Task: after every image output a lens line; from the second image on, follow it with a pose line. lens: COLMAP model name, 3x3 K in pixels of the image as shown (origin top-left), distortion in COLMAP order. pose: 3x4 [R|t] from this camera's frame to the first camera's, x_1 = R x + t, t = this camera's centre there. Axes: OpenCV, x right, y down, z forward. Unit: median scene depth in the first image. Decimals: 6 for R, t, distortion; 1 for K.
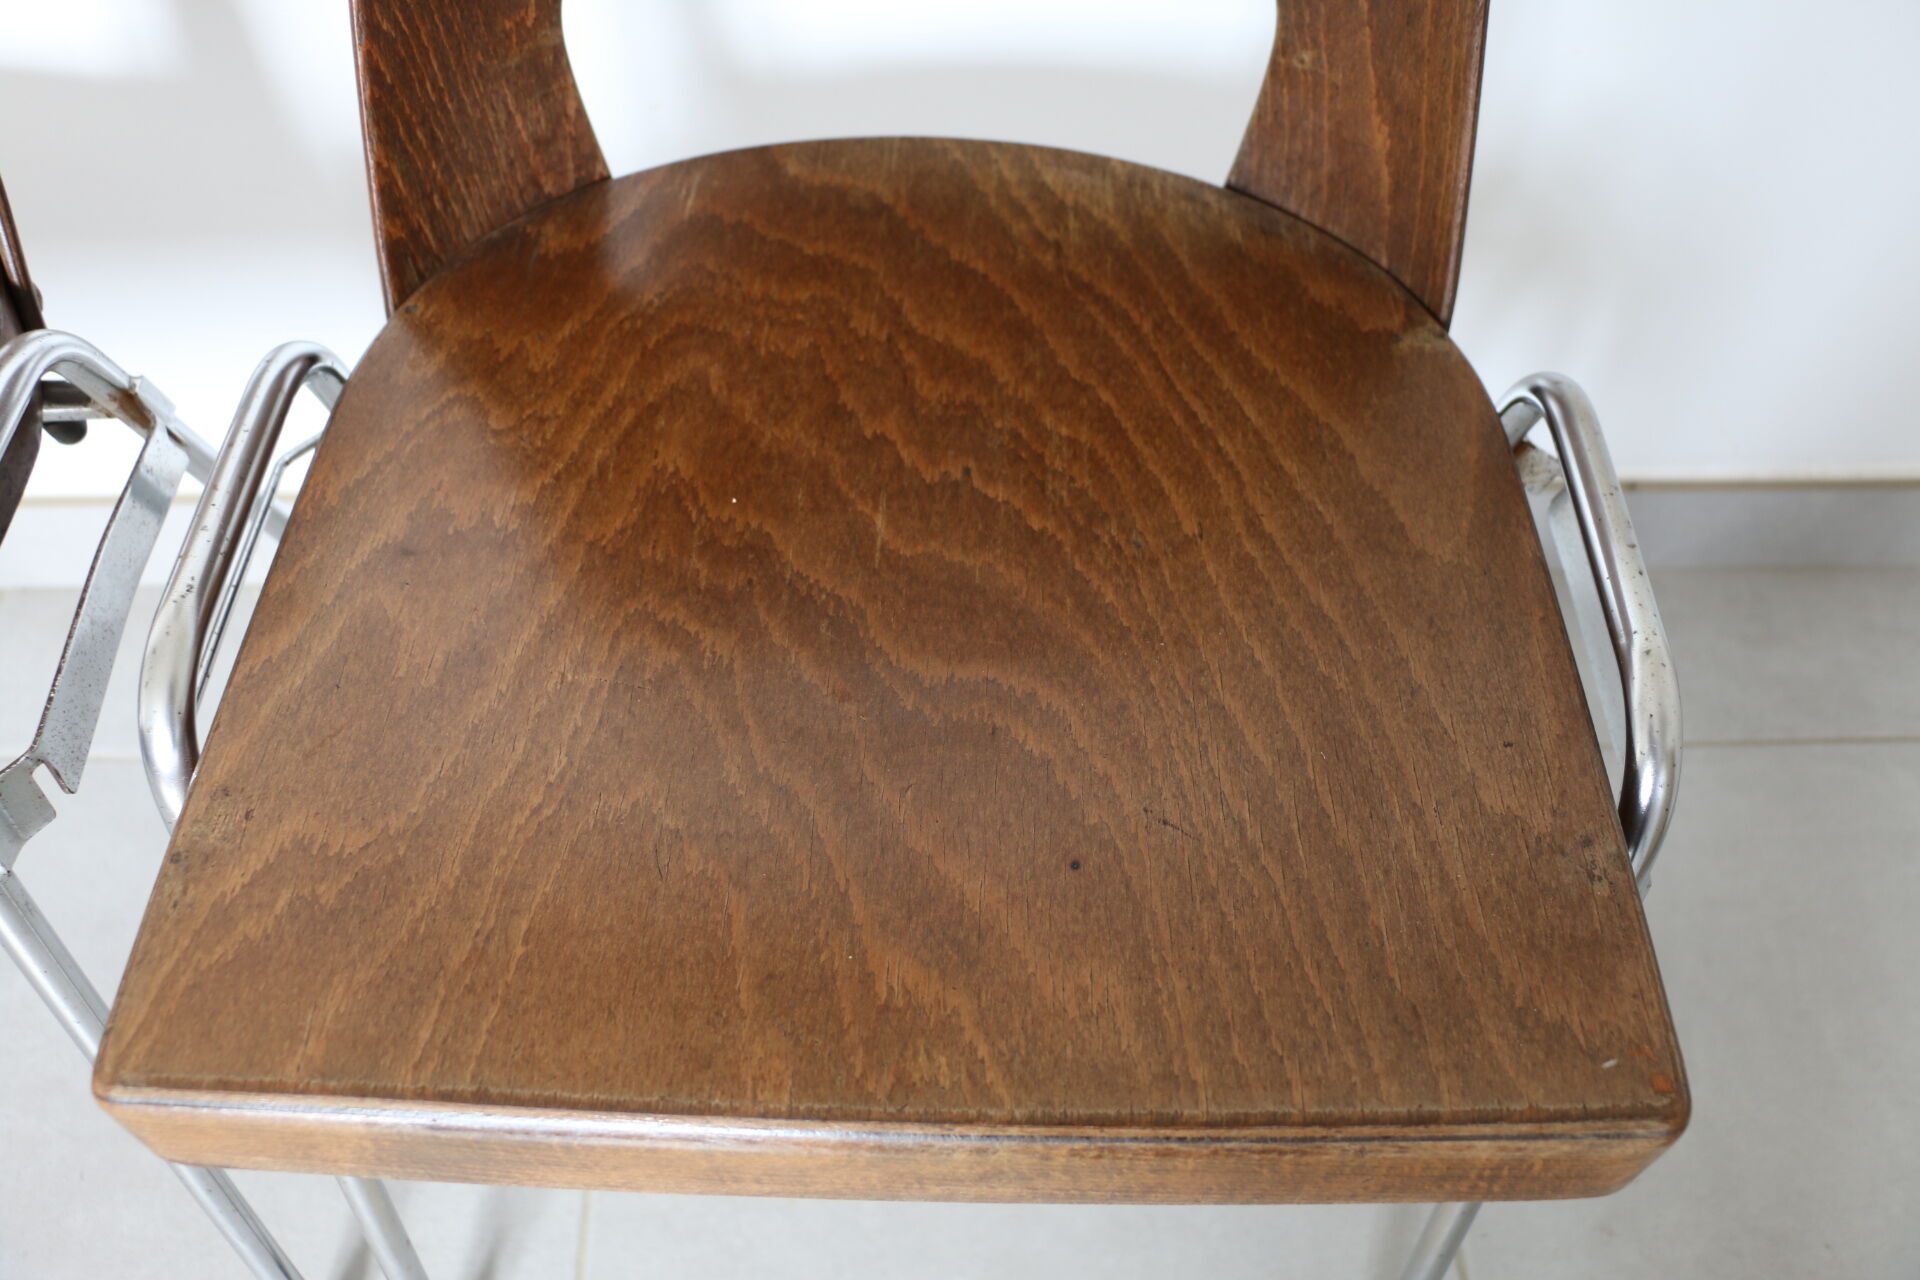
lens RADIAL K [[1553.5, 0, 973.8], [0, 1553.5, 635.7], [0, 0, 1]] dist [-0.089149, 0.024399]
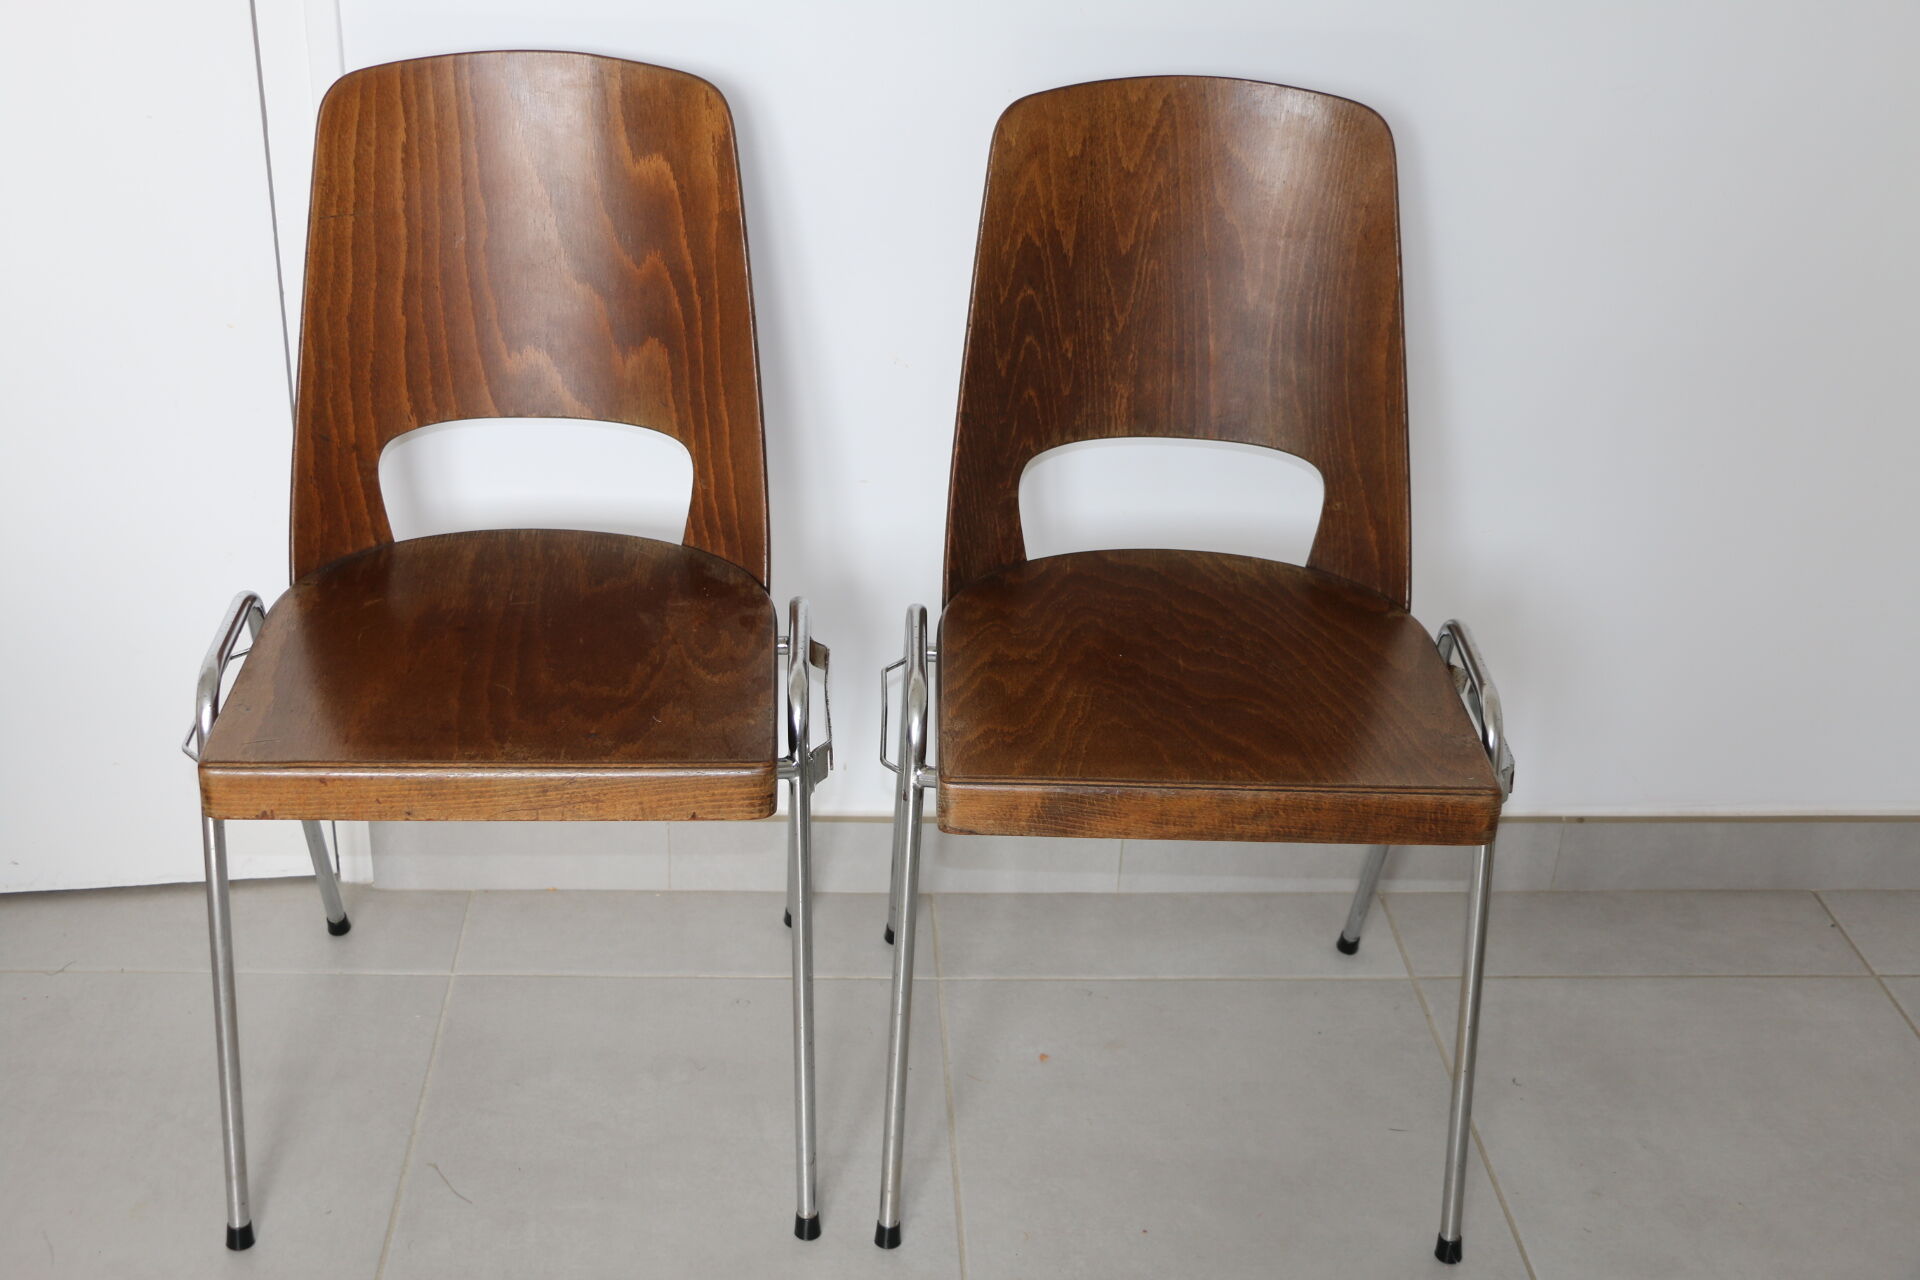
lens RADIAL K [[2045.1, 0, 975.5], [0, 2045.1, 640.0], [0, 0, 1]] dist [-0.035185, 0.000000]
pose [[0.999870, 0.001541, 0.016064, -0.386217], [0.005159, 0.912655, -0.408698, 1.079424], [-0.015291, 0.408728, 0.912528, -1.754257]]
